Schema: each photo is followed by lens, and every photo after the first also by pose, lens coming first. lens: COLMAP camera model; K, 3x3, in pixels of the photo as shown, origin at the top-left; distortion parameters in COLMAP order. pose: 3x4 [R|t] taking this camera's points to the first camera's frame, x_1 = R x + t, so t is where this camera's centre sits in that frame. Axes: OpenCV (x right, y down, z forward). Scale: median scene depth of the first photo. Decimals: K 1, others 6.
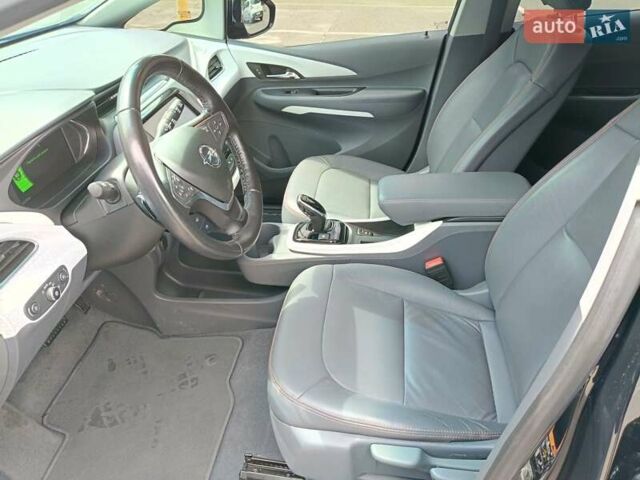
lens RADIAL K [[507.8, 0, 320.0], [0, 507.8, 240.0], [0, 0, 1]] dist [0.003560, -0.006123]
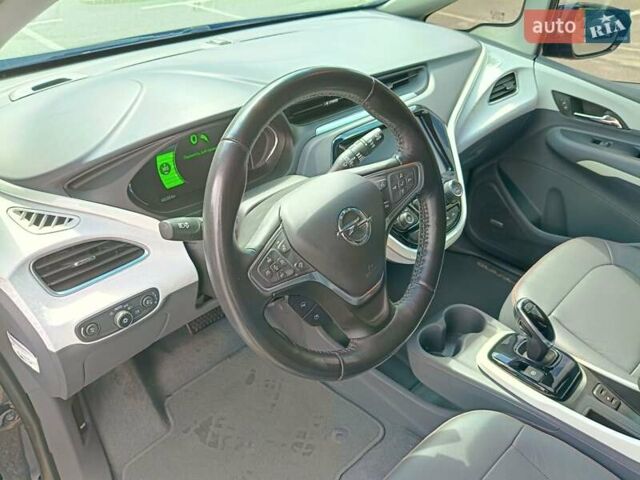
lens RADIAL K [[501.0, 0, 320.3], [0, 501.0, 227.4], [0, 0, 1]] dist [0.054628, -0.128595]
pose [[0.772137, 0.357732, -0.525197, 0.067183], [-0.360851, 0.927139, 0.100993, -0.143775], [0.523060, 0.111537, 0.844966, 0.275397]]
